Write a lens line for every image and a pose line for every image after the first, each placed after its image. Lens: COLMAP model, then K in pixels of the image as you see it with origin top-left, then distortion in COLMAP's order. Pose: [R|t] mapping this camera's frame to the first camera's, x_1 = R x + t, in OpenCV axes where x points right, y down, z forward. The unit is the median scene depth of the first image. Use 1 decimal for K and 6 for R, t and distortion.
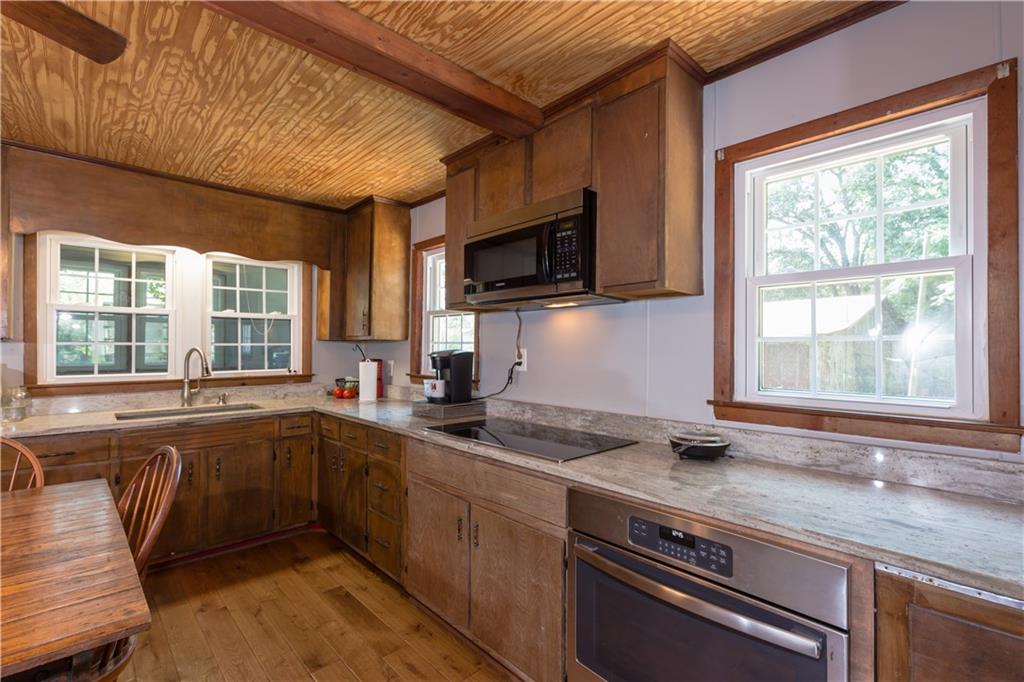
lens RADIAL K [[463.6, 0, 512.0], [0, 463.6, 341.8], [0, 0, 1]] dist [-0.002729, 0.000007]
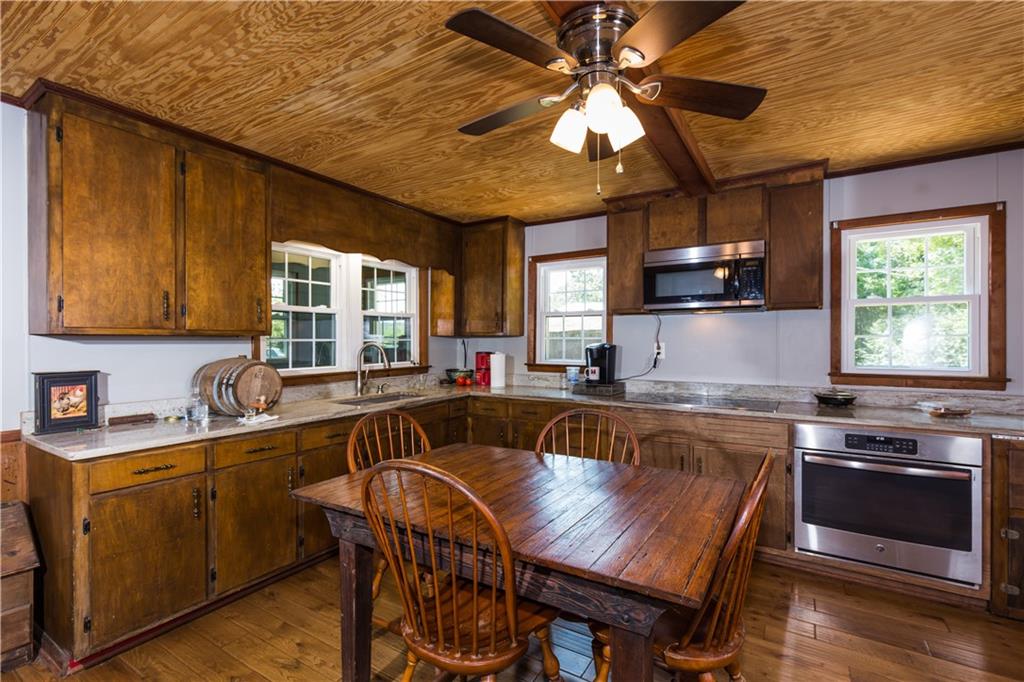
lens RADIAL K [[463.6, 0, 515.4], [0, 463.6, 342.2], [0, 0, 1]] dist [-0.002729, 0.000007]
pose [[0.968139, -0.005815, 0.250346, -0.728195], [0.001537, 0.999849, 0.017281, -0.009968], [-0.250409, -0.016345, 0.968002, -0.218261]]
